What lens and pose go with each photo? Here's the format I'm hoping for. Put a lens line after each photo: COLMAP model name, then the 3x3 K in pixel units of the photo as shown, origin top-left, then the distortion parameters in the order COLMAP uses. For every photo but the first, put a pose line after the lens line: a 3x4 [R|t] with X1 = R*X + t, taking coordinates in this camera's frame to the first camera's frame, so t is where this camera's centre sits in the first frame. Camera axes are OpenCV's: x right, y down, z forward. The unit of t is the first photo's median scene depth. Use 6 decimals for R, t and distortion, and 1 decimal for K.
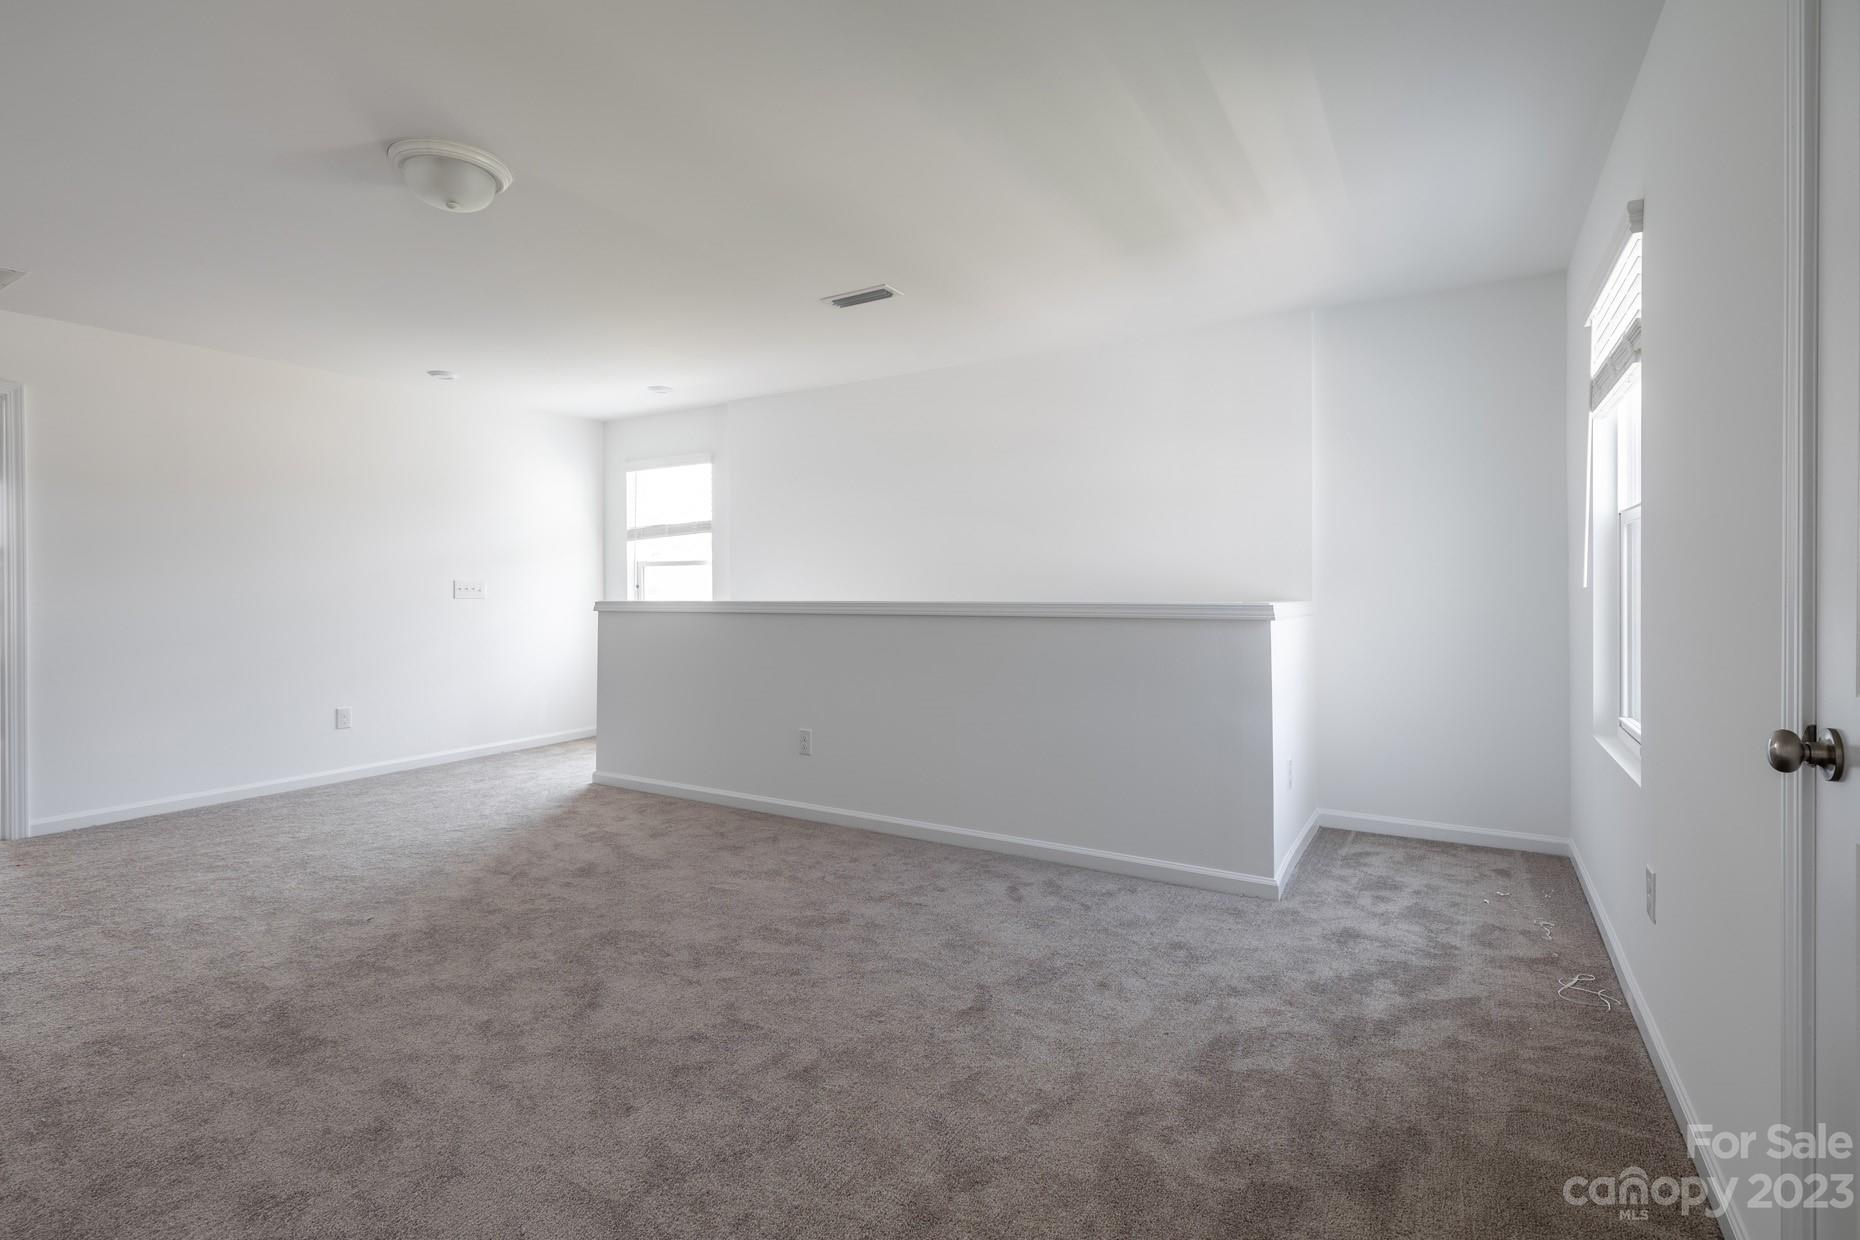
lens RADIAL K [[864.5, 0, 931.3], [0, 864.5, 588.0], [0, 0, 1]] dist [0.000164, 0.000015]
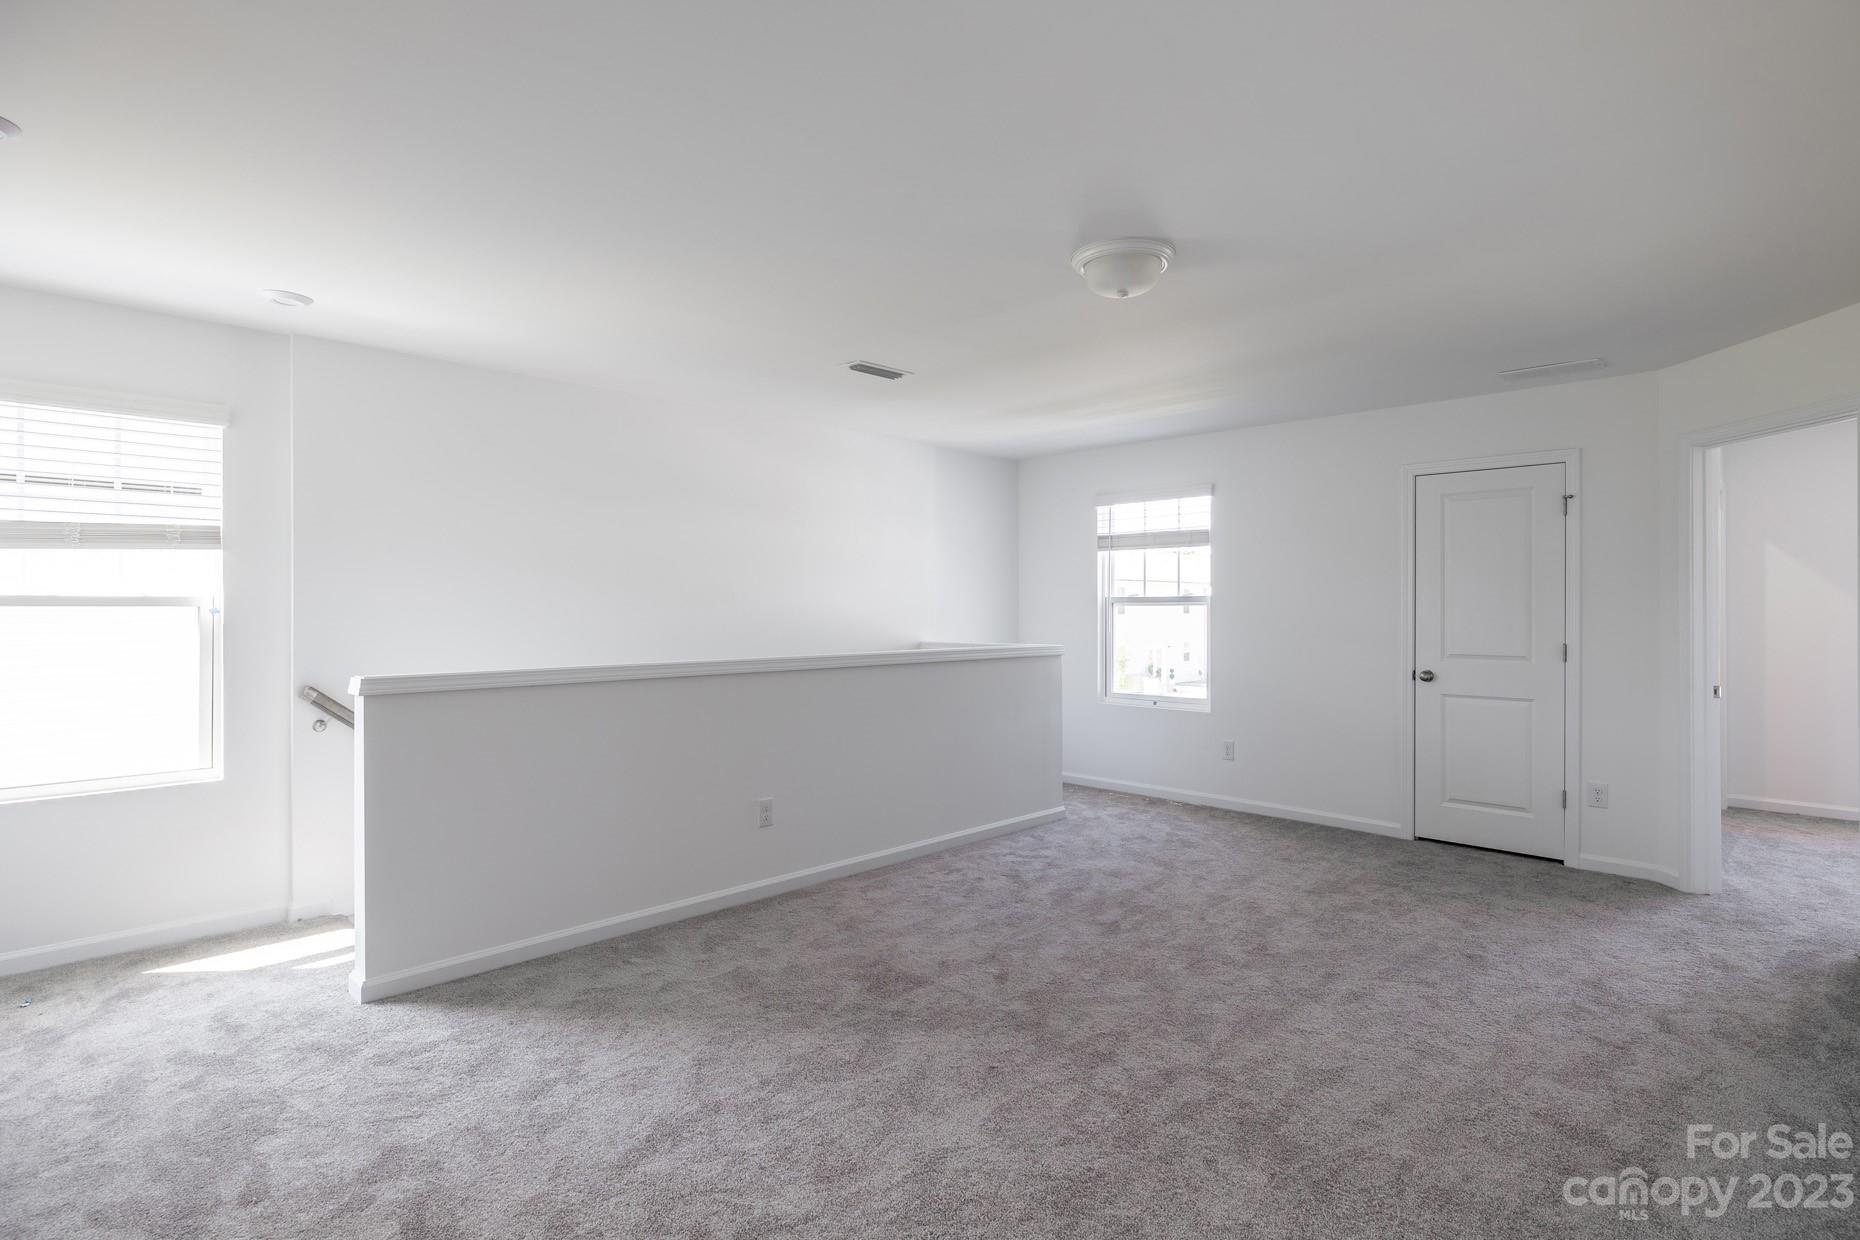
lens RADIAL K [[907.3, 0, 930.0], [0, 907.3, 620.0], [0, 0, 1]] dist [-0.001593, -0.000240]
pose [[0.233233, 0.001464, 0.972420, -1.170829], [0.002340, 0.999995, -0.002067, -0.025713], [-0.972418, 0.002758, 0.233229, 0.685017]]
